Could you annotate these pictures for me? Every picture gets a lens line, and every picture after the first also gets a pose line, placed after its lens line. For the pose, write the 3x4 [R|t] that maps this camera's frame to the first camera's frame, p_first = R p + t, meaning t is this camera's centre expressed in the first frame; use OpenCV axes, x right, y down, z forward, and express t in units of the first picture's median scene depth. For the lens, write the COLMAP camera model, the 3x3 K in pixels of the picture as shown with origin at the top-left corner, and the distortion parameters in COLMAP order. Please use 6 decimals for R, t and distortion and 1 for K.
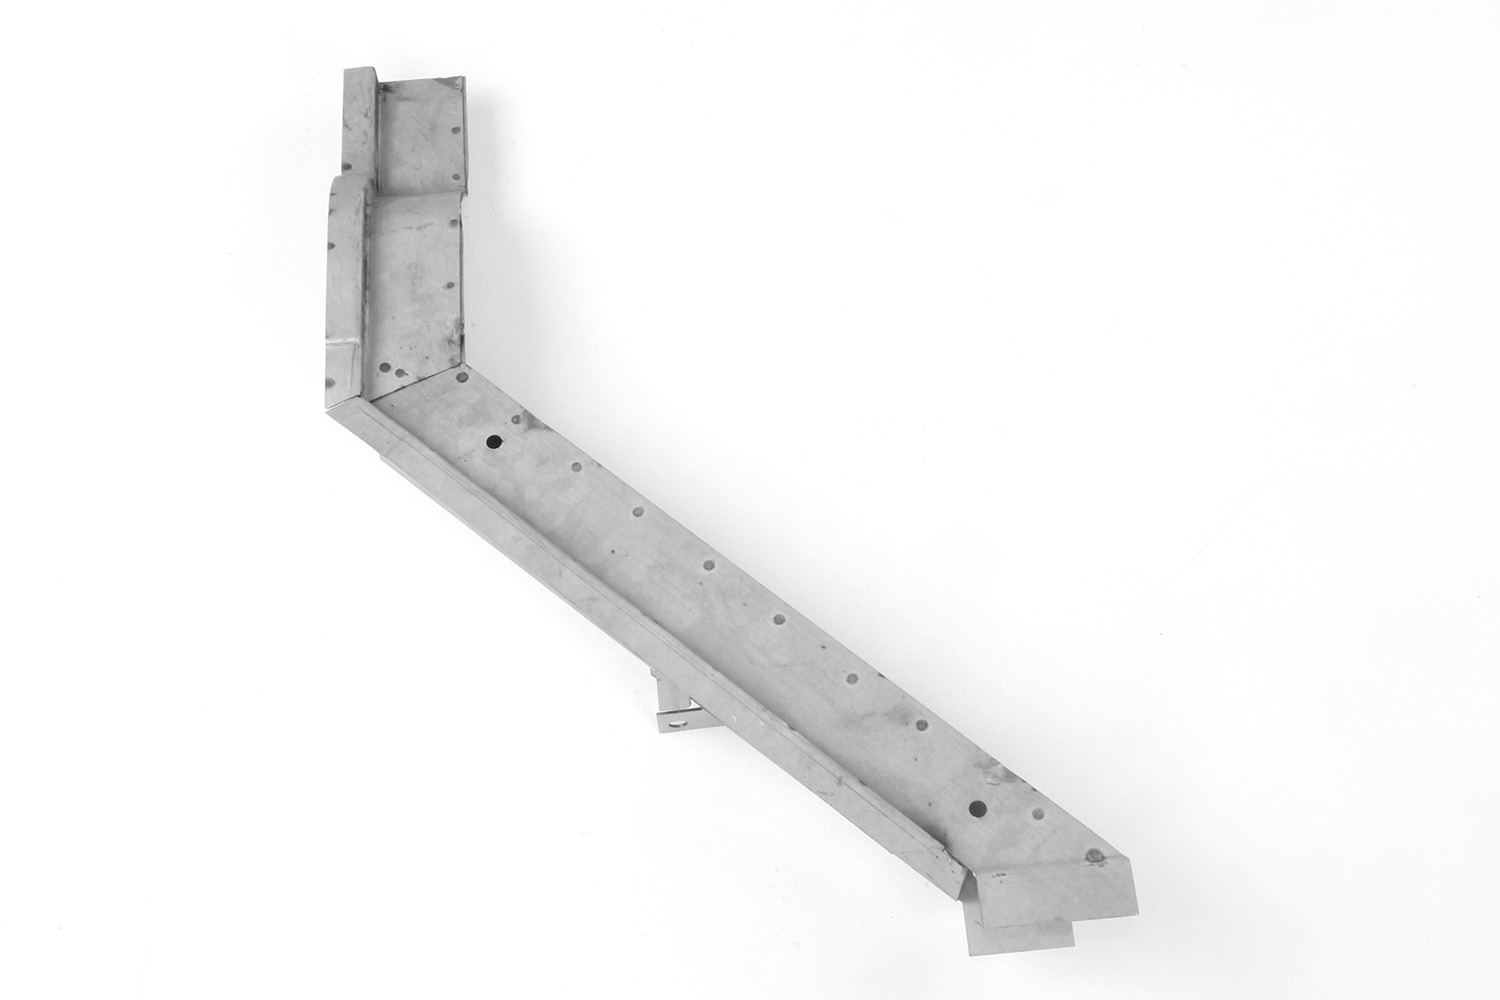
lens RADIAL K [[2121.7, 0, 749.7], [0, 2121.7, 497.5], [0, 0, 1]] dist [0.010360, 0.000000]
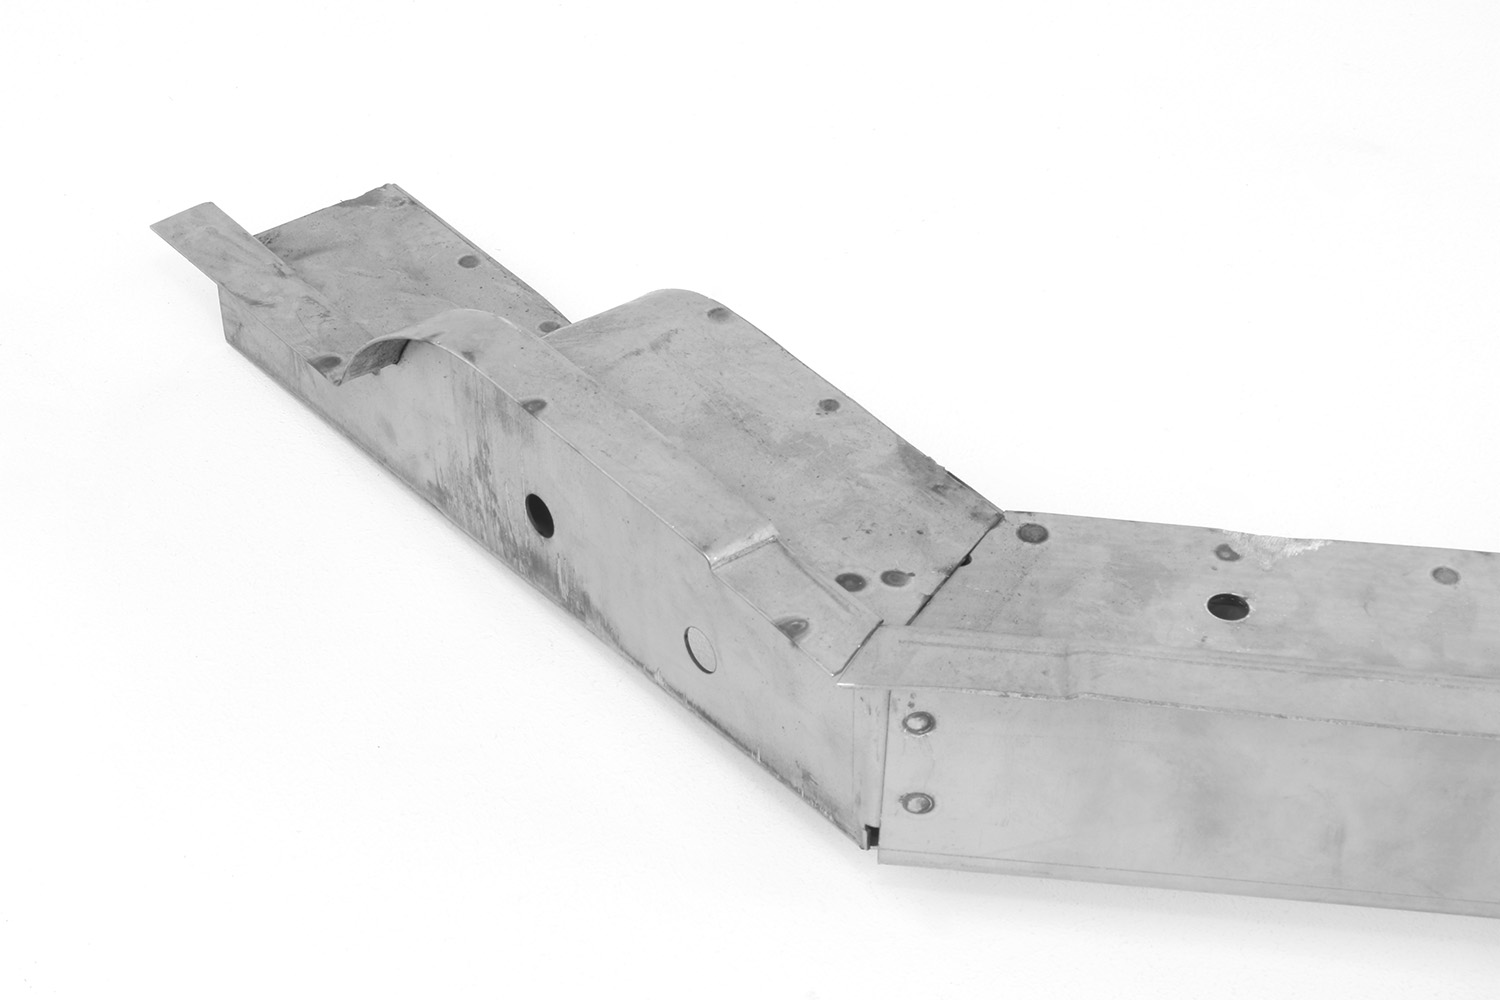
lens RADIAL K [[3547.4, 0, 744.6], [0, 3547.4, 499.3], [0, 0, 1]] dist [0.196398, 0.000000]
pose [[0.833478, -0.306357, 0.459847, -0.476801], [0.460040, 0.845725, -0.270394, 0.090807], [-0.306067, 0.436916, 0.845830, 0.452521]]
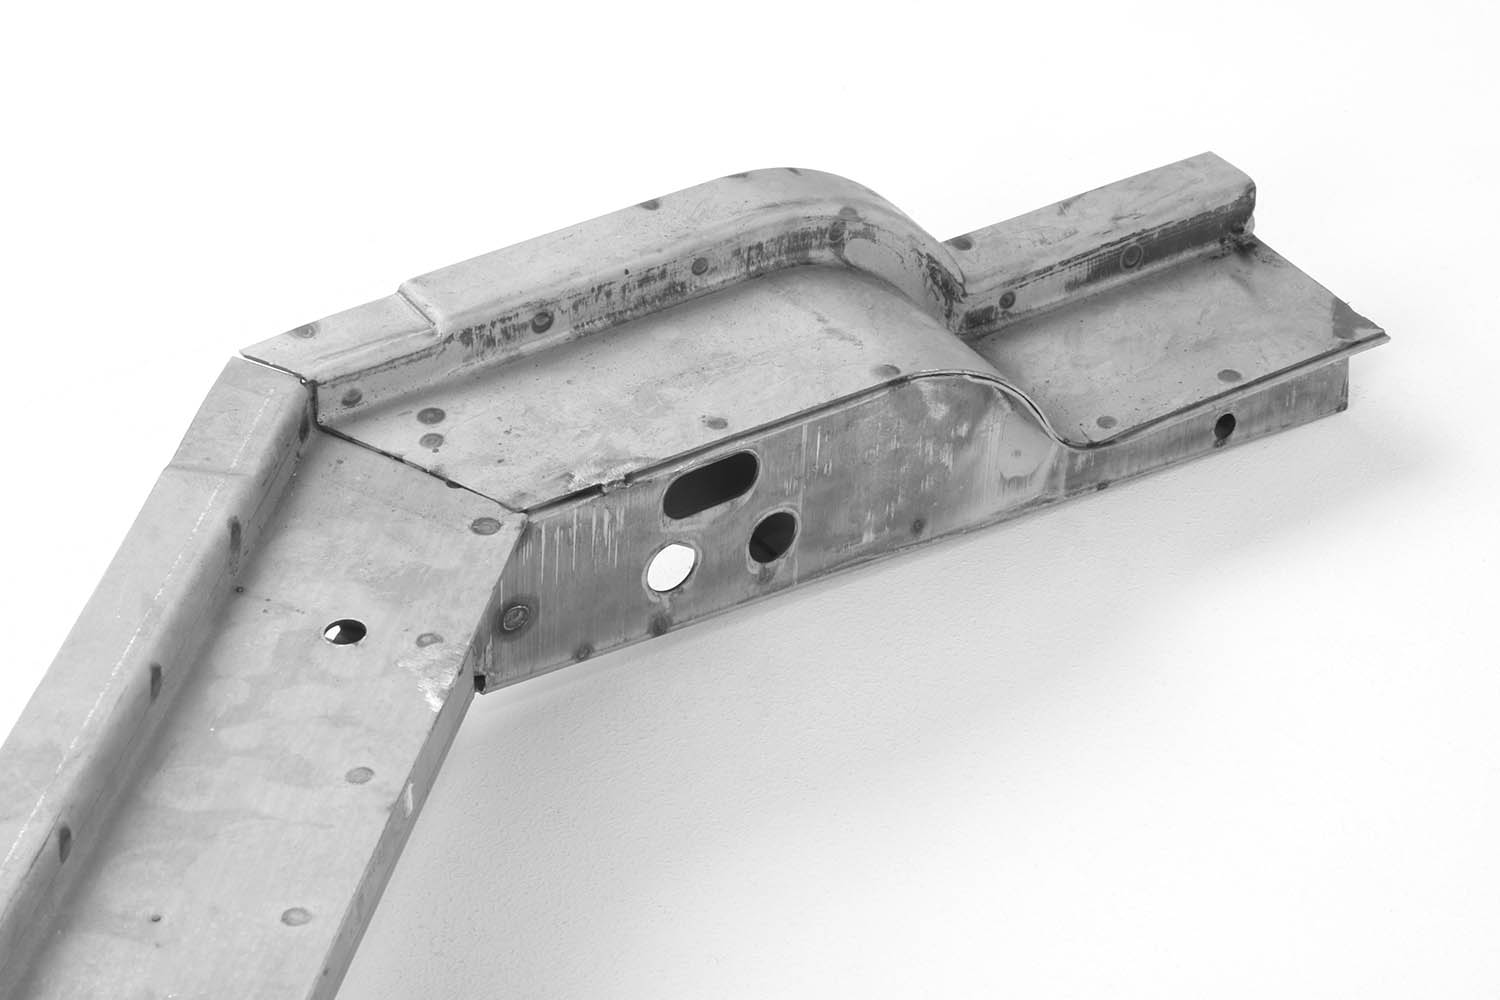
lens RADIAL K [[4689.2, 0, 746.8], [0, 4689.2, 498.3], [0, 0, 1]] dist [0.409188, 0.000000]
pose [[0.467590, 0.533562, -0.704749, 0.485578], [-0.777066, 0.628146, -0.040005, -0.061999], [0.421340, 0.566342, 0.708328, 0.405157]]
